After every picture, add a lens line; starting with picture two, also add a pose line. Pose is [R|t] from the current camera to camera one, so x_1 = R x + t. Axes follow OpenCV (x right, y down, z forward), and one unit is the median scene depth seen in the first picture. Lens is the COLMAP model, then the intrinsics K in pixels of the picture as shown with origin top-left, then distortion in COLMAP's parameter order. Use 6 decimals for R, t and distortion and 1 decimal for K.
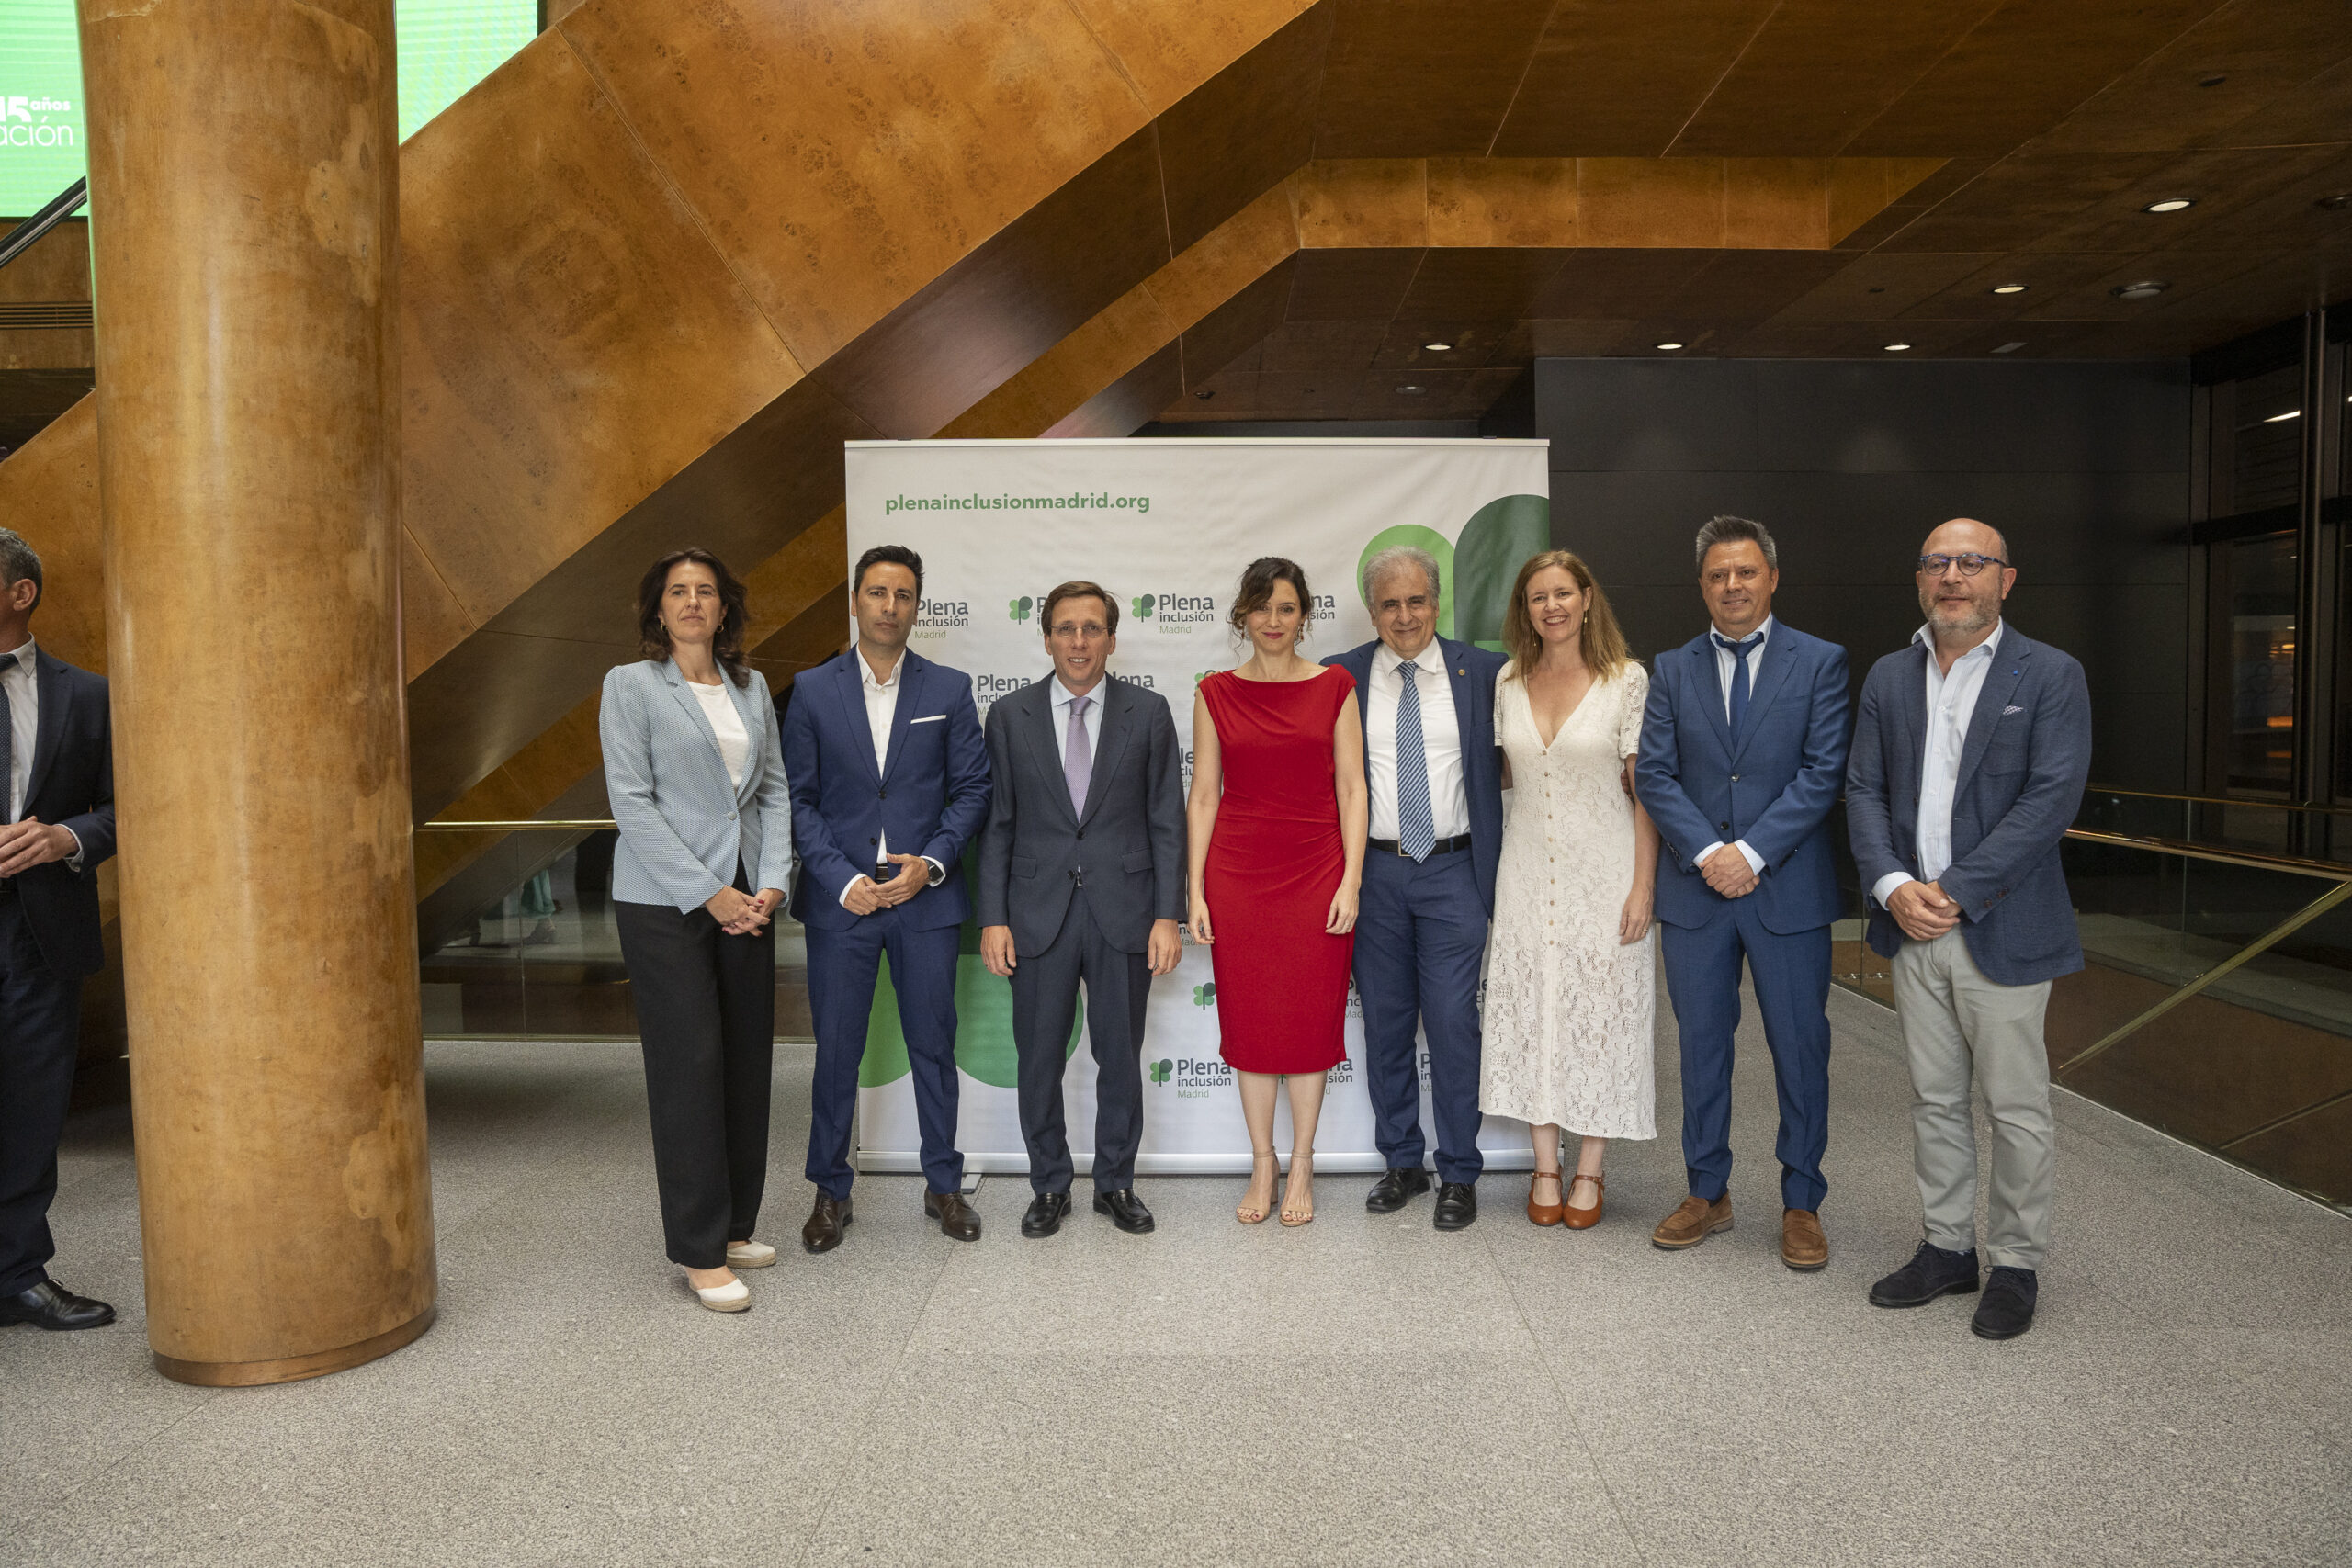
lens RADIAL K [[1849.4, 0, 1241.4], [0, 1849.4, 815.7], [0, 0, 1]] dist [-0.133636, 0.039605]
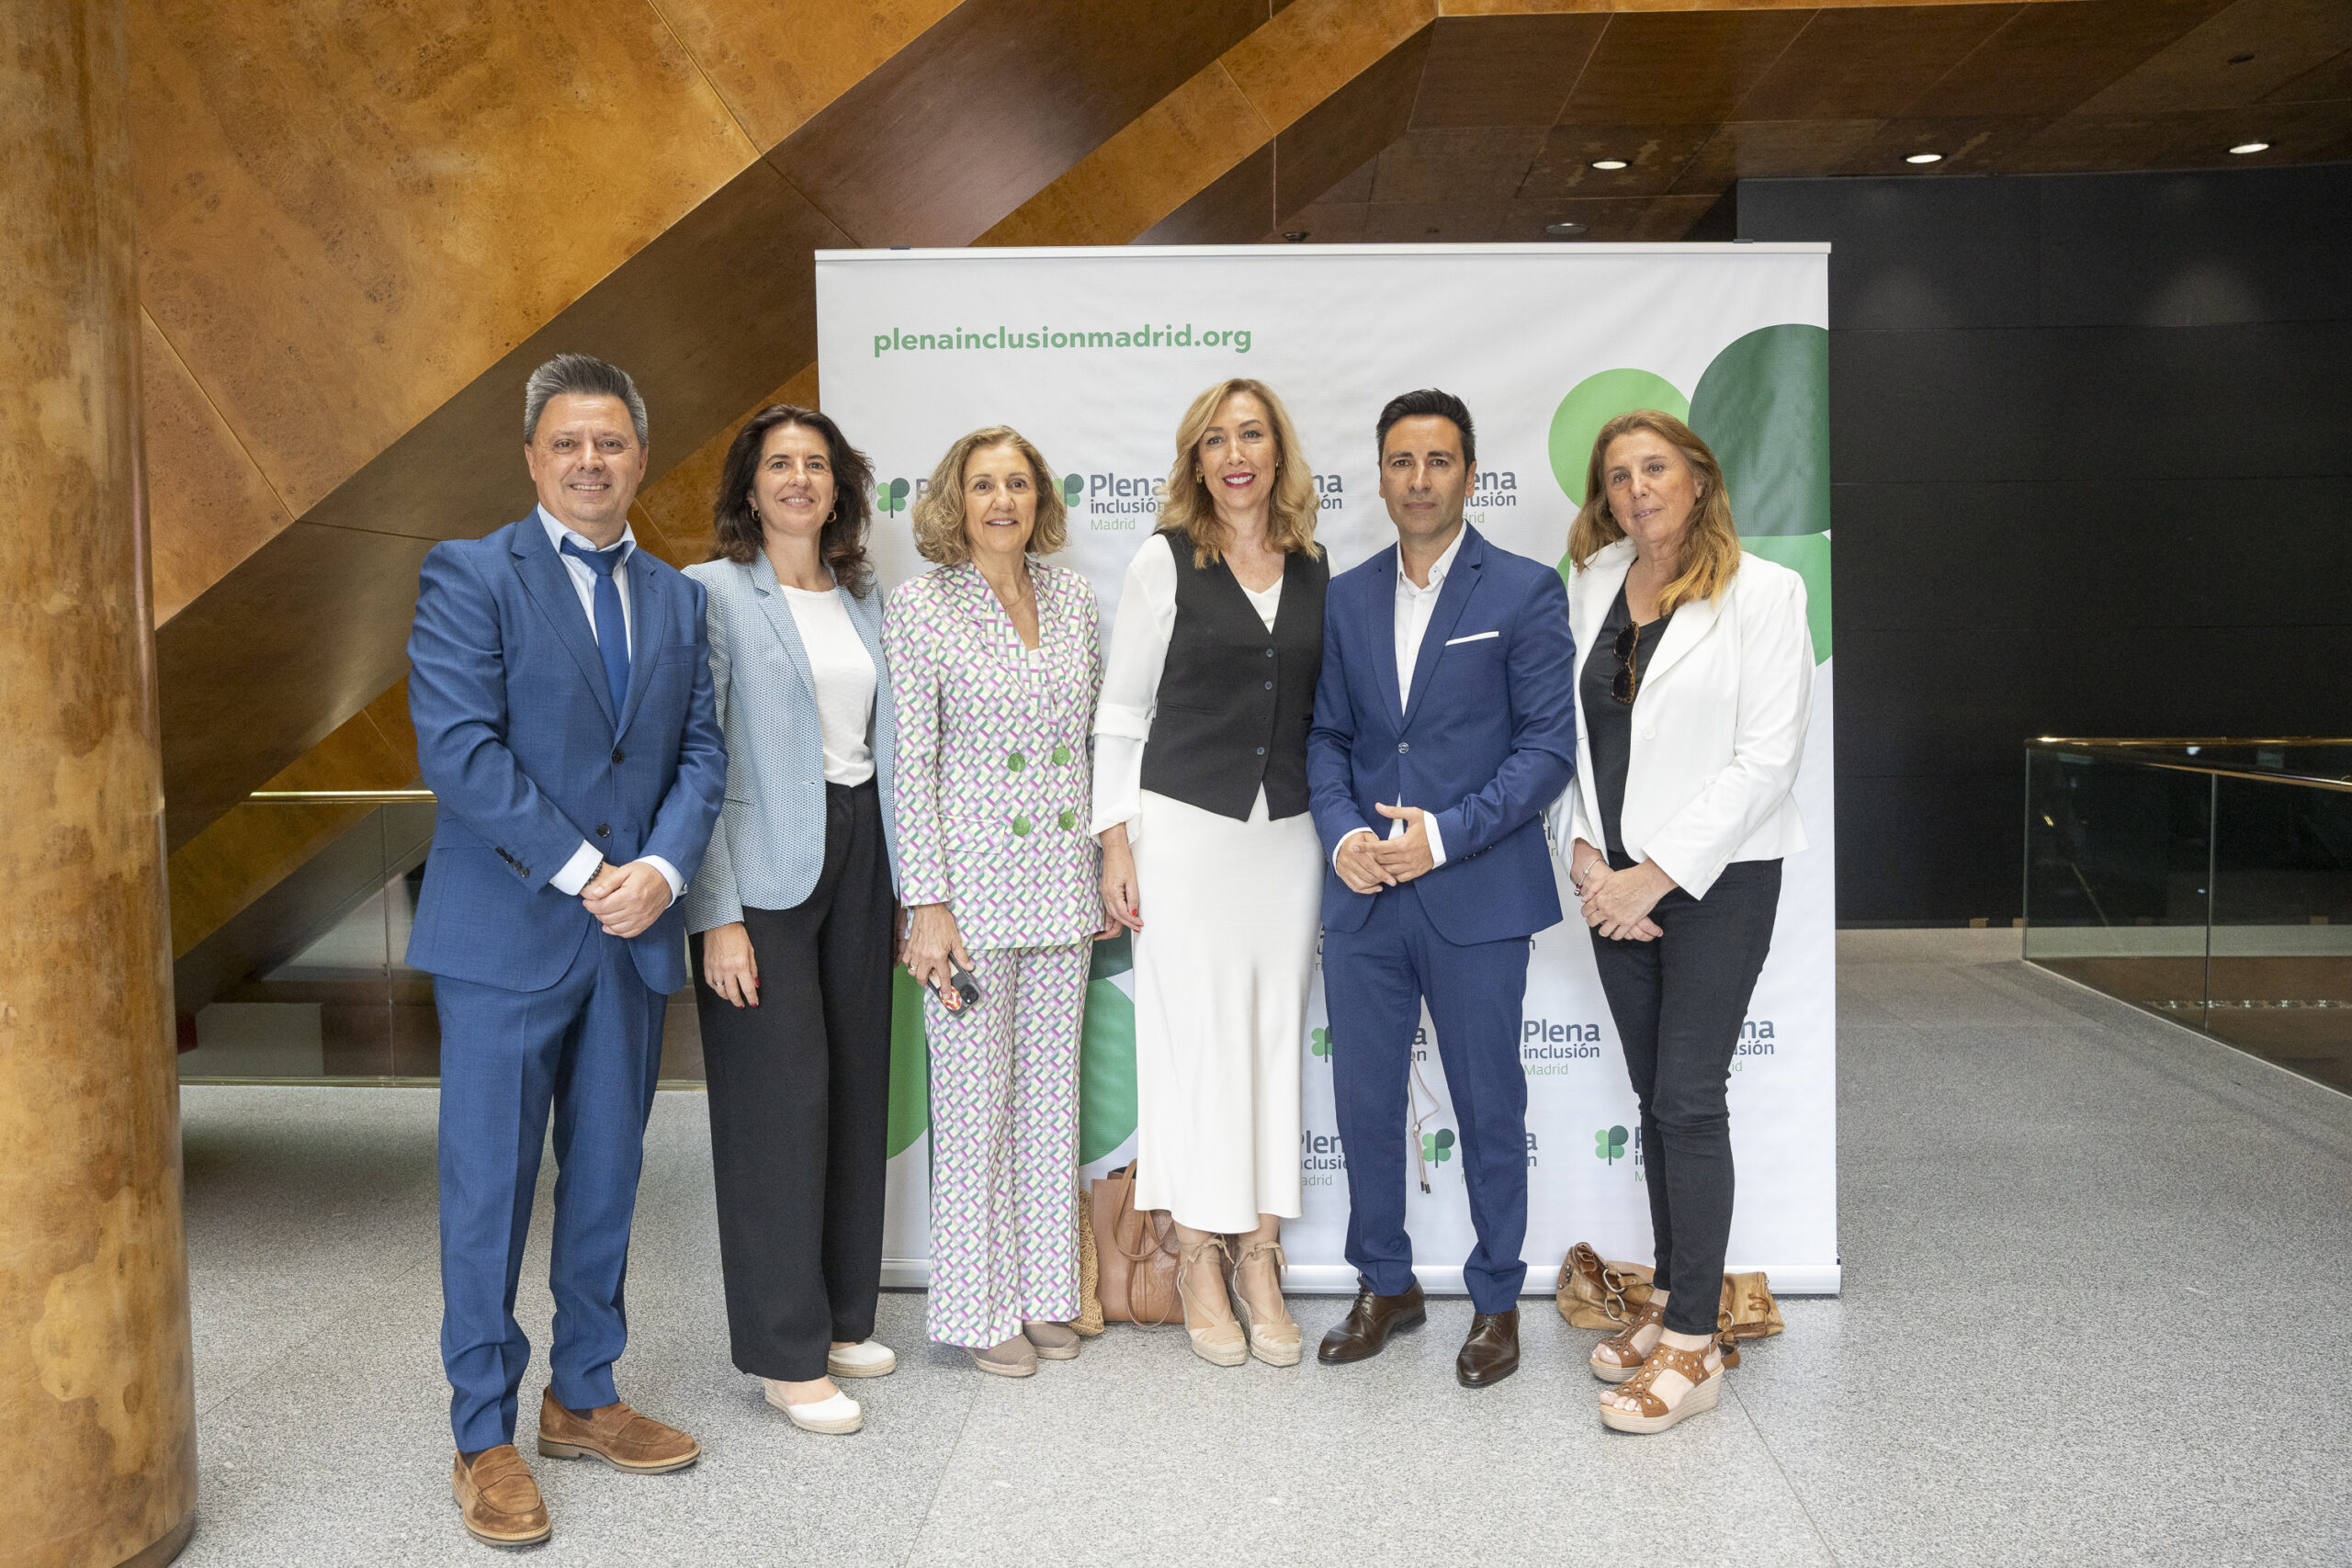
lens RADIAL K [[2002.1, 0, 1189.6], [0, 2002.1, 805.4], [0, 0, 1]] dist [-0.078249, 0.069947]
pose [[0.999044, 0.003019, -0.043602, -0.040687], [-0.002553, 0.999939, 0.010759, -0.000986], [0.043632, -0.010638, 0.998991, 0.246057]]
